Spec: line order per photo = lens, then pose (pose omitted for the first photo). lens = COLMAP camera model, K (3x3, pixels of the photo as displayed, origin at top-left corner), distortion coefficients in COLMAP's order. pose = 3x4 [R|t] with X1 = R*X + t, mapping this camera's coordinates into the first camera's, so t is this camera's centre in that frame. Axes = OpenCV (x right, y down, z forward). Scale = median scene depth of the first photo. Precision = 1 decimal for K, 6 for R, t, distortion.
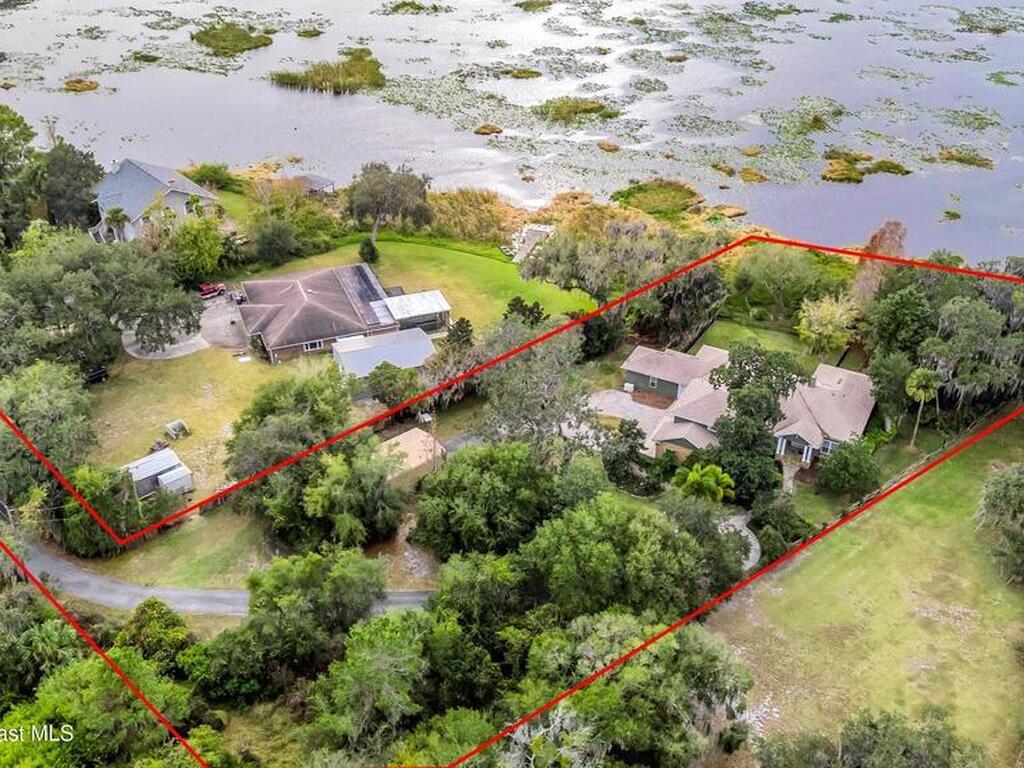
lens RADIAL K [[997.5, 0, 512.0], [0, 997.5, 384.0], [0, 0, 1]] dist [0.108128, -0.153917]
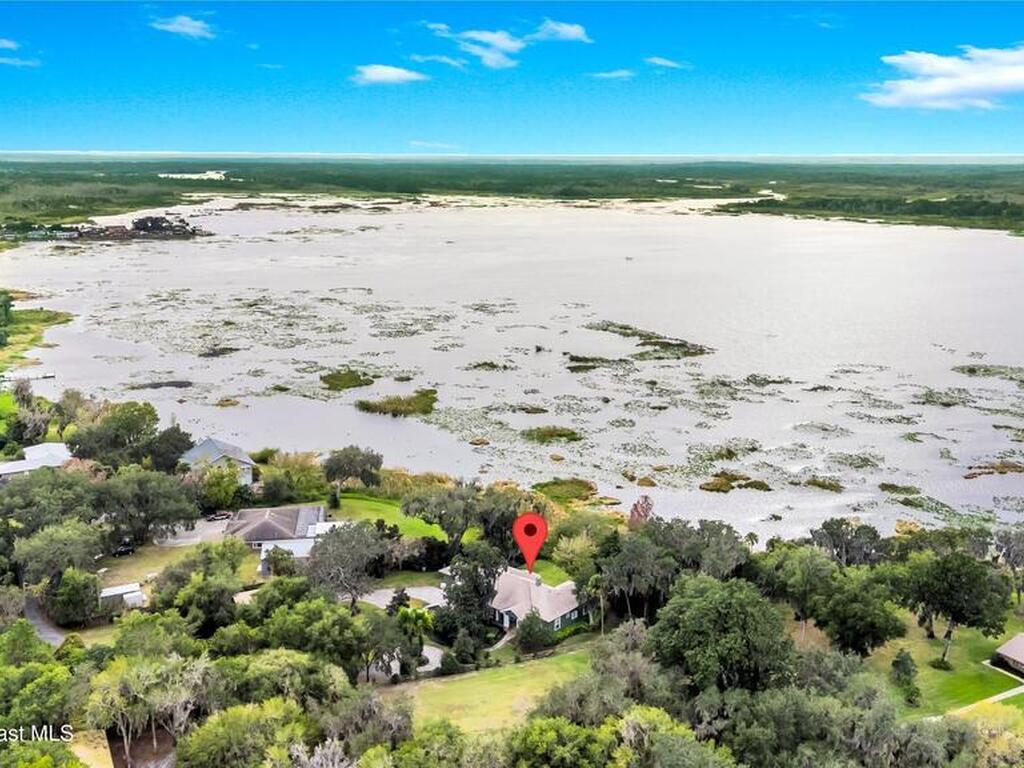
lens RADIAL K [[997.5, 0, 512.0], [0, 997.5, 384.0], [0, 0, 1]] dist [0.108128, -0.153917]
pose [[0.972360, 0.044488, -0.229207, 0.310982], [-0.122169, 0.933514, -0.337086, 0.121613], [0.198972, 0.355771, 0.913147, -0.255503]]
